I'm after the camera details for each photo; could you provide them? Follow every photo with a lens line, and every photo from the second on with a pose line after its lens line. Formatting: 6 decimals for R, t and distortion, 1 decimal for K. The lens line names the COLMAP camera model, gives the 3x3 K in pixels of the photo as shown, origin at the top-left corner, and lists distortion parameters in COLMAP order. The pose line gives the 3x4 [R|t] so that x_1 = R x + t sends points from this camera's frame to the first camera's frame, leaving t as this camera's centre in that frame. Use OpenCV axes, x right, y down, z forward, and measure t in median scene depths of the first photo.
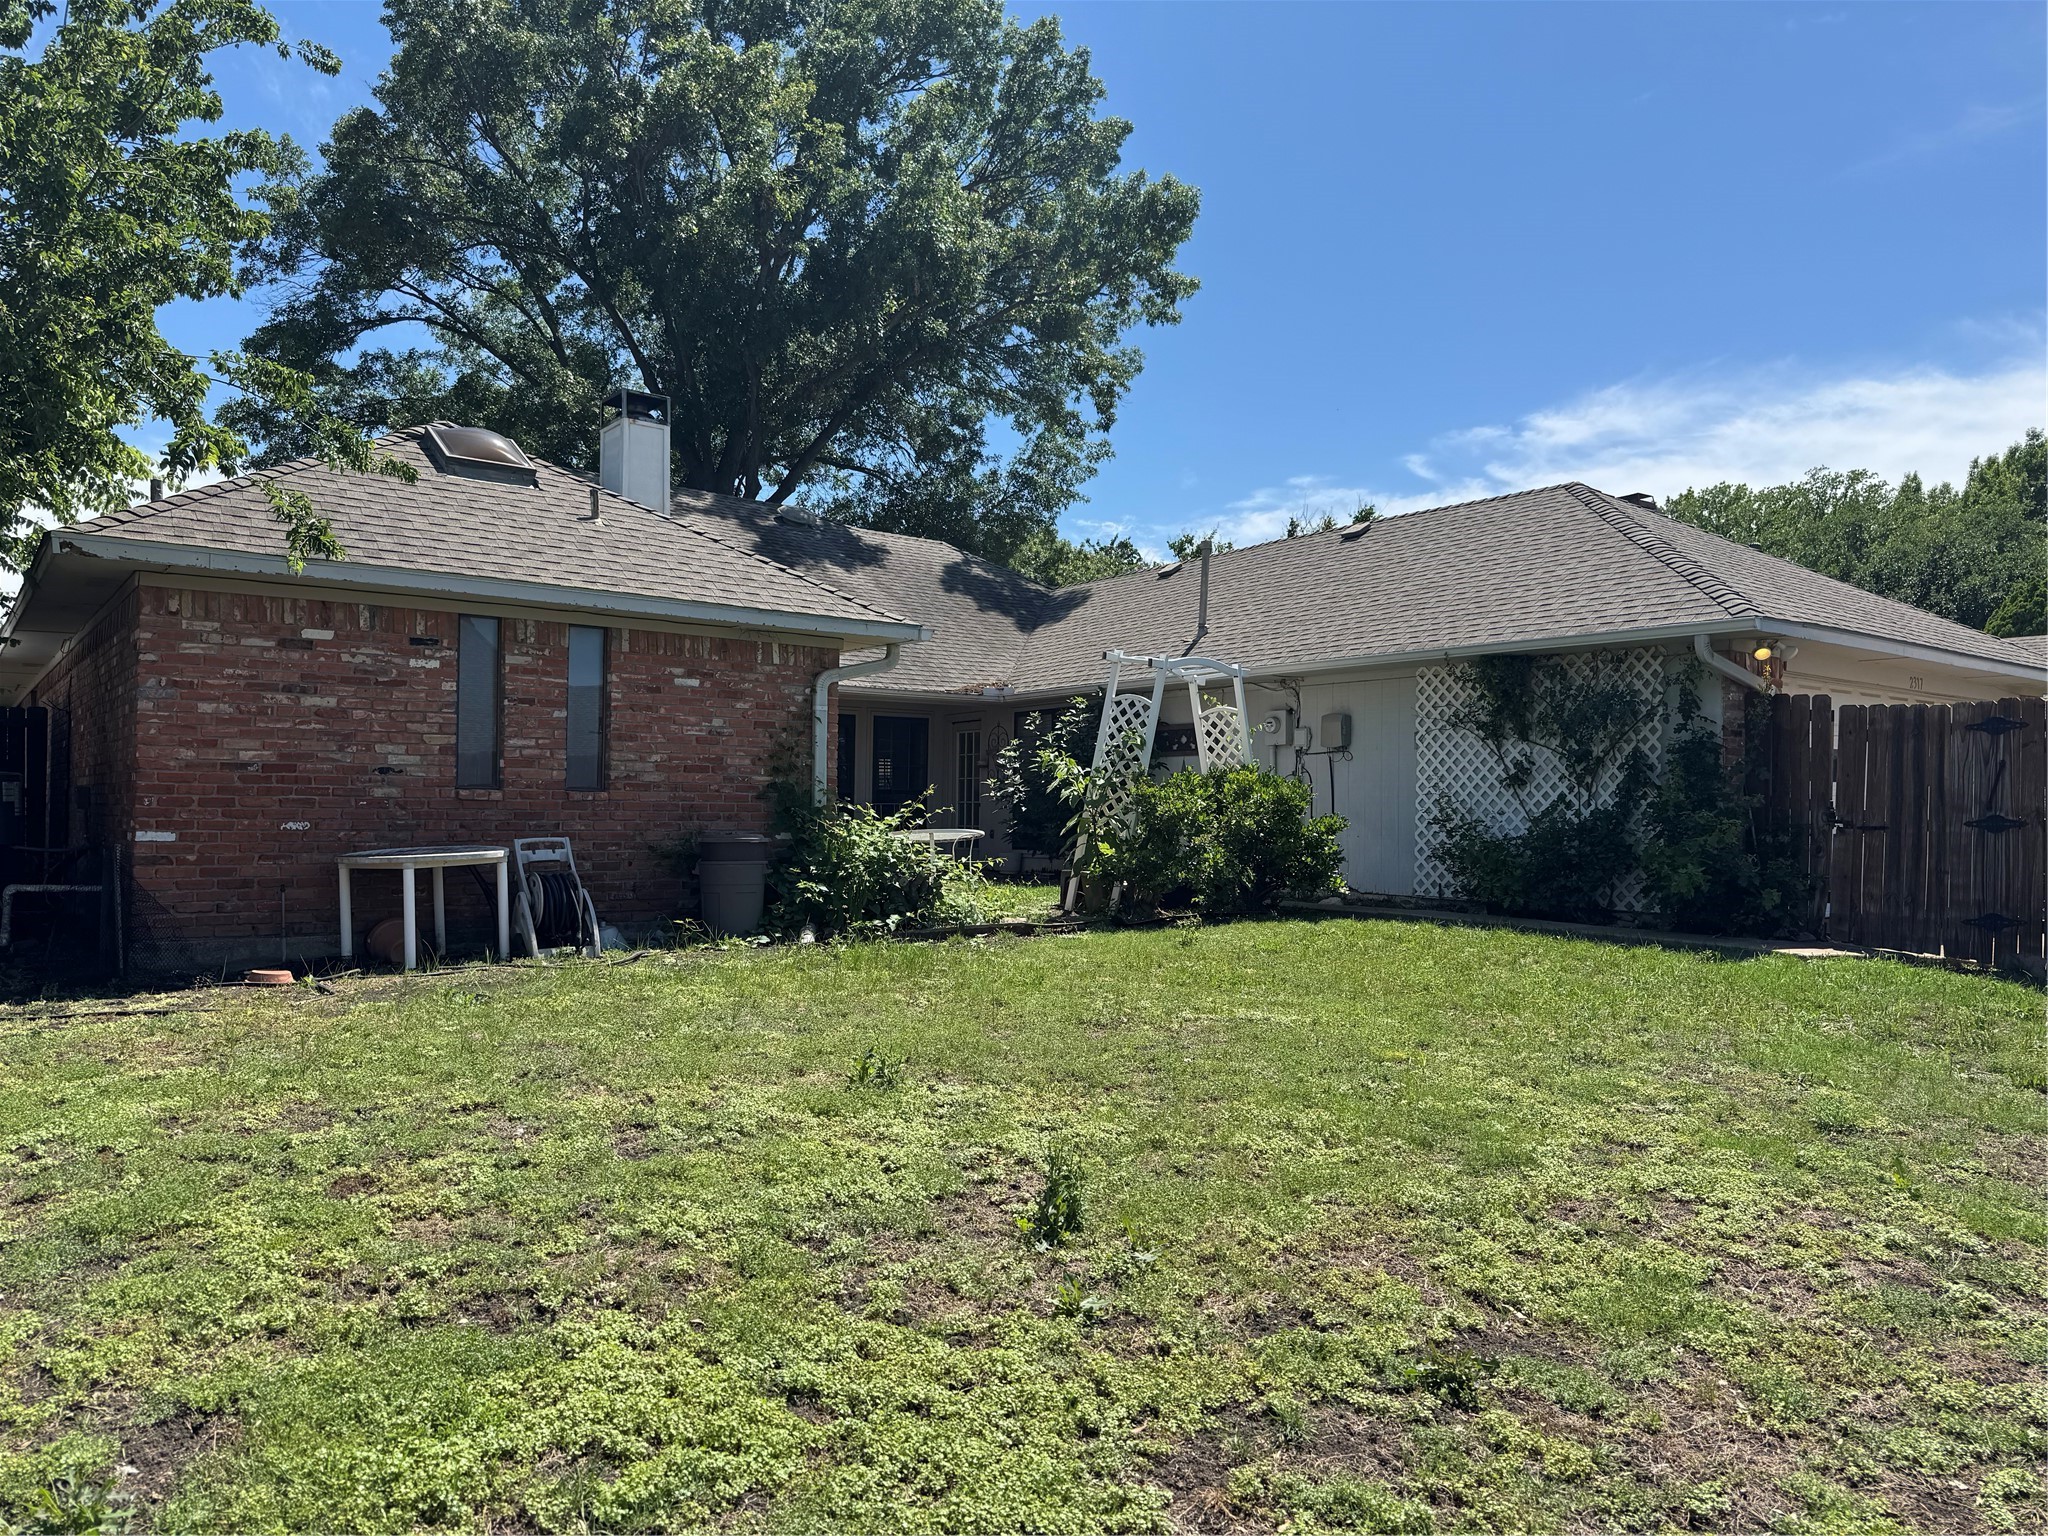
lens RADIAL K [[1433.8, 0, 1024.0], [0, 1433.8, 768.0], [0, 0, 1]] dist [0.106749, -0.142465]
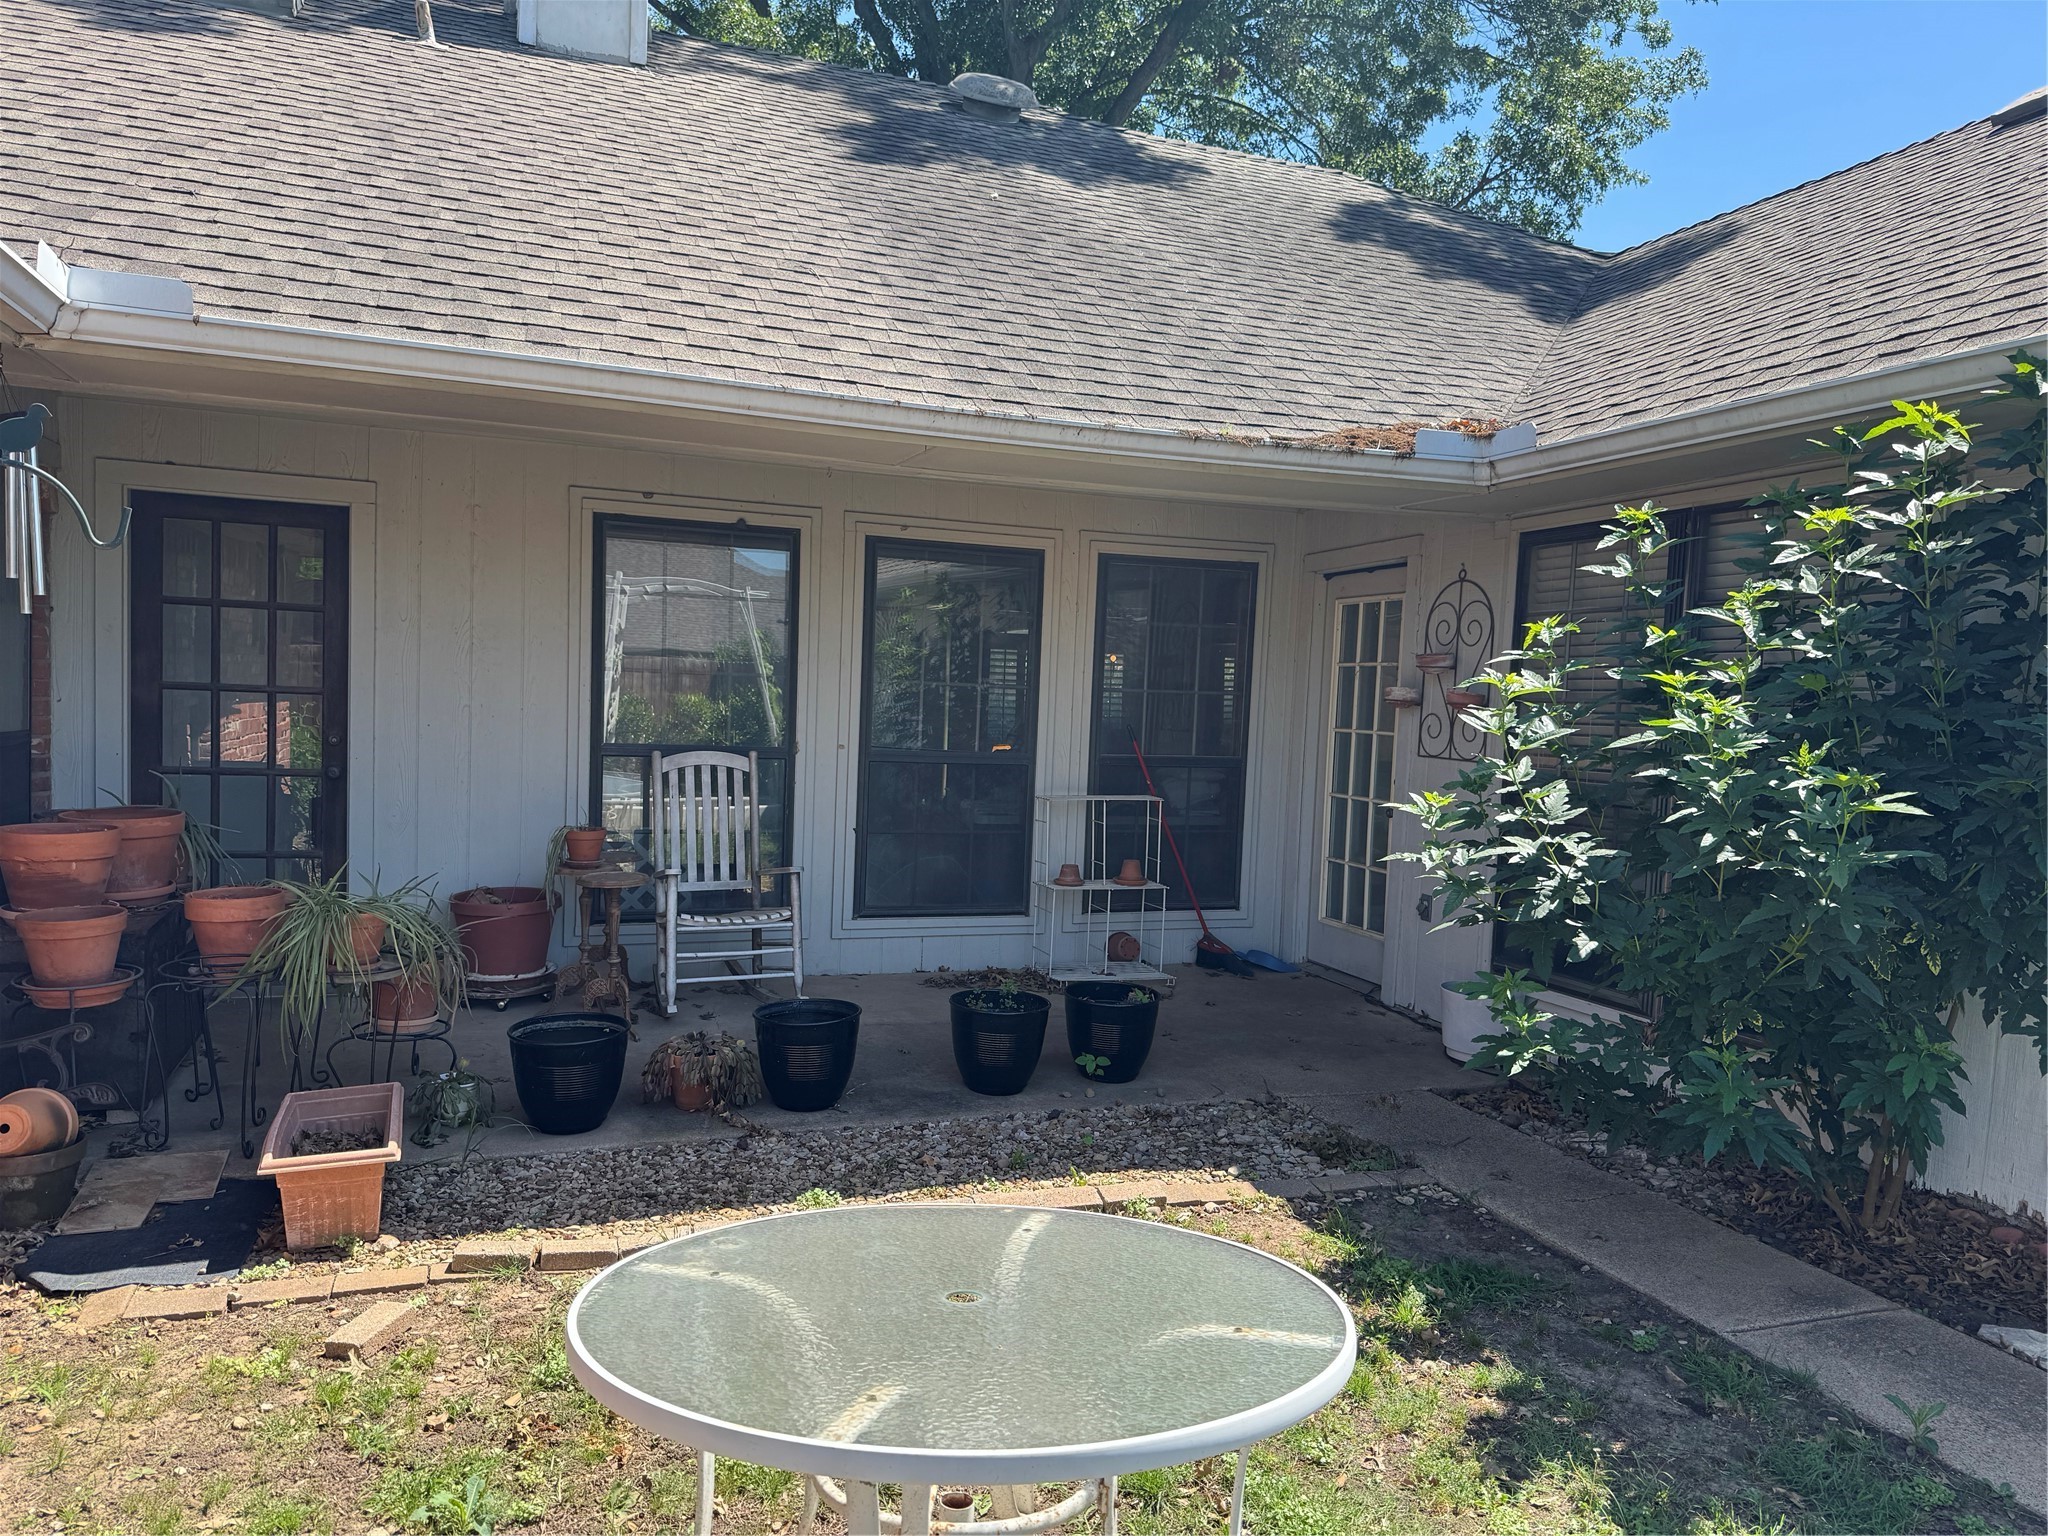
lens RADIAL K [[1433.8, 0, 1024.0], [0, 1433.8, 768.0], [0, 0, 1]] dist [0.106749, -0.142465]
pose [[0.955933, 0.042770, -0.290454, -0.029706], [-0.019045, 0.996282, 0.084024, -0.023713], [0.292967, -0.074790, 0.953193, 1.252125]]
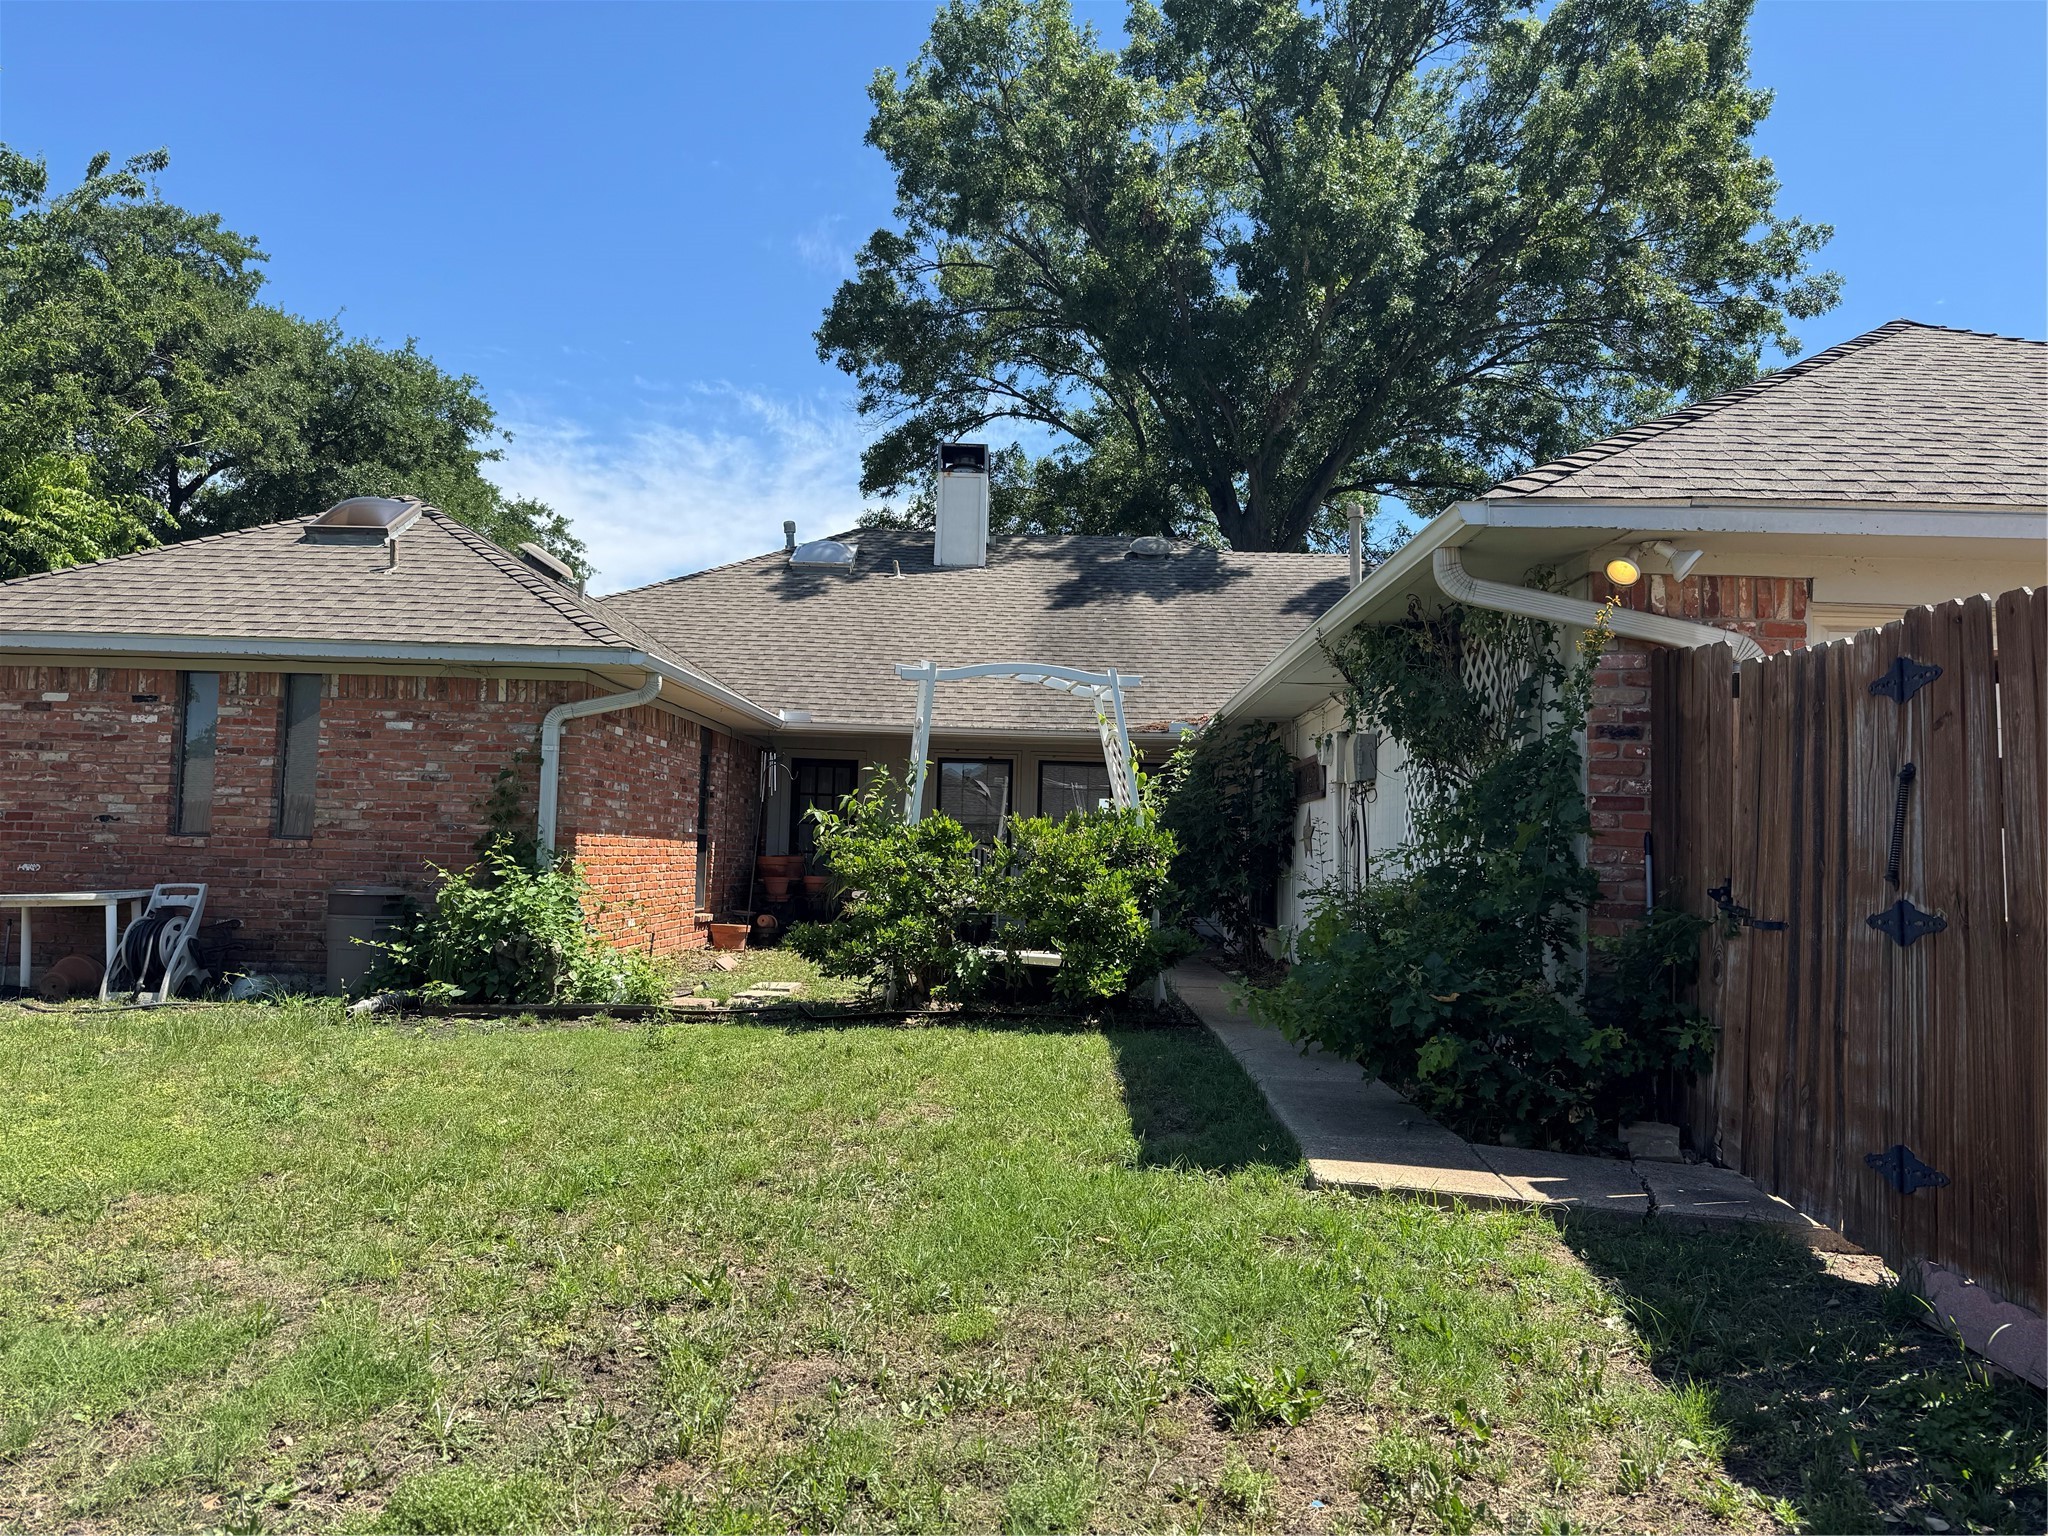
lens RADIAL K [[1424.2, 0, 1017.2], [0, 1424.2, 777.1], [0, 0, 1]] dist [0.067663, -0.086651]
pose [[0.786609, -0.025278, -0.616934, 0.720030], [0.000814, 0.999203, -0.039902, 0.013777], [0.617451, 0.030885, 0.786003, 0.538818]]
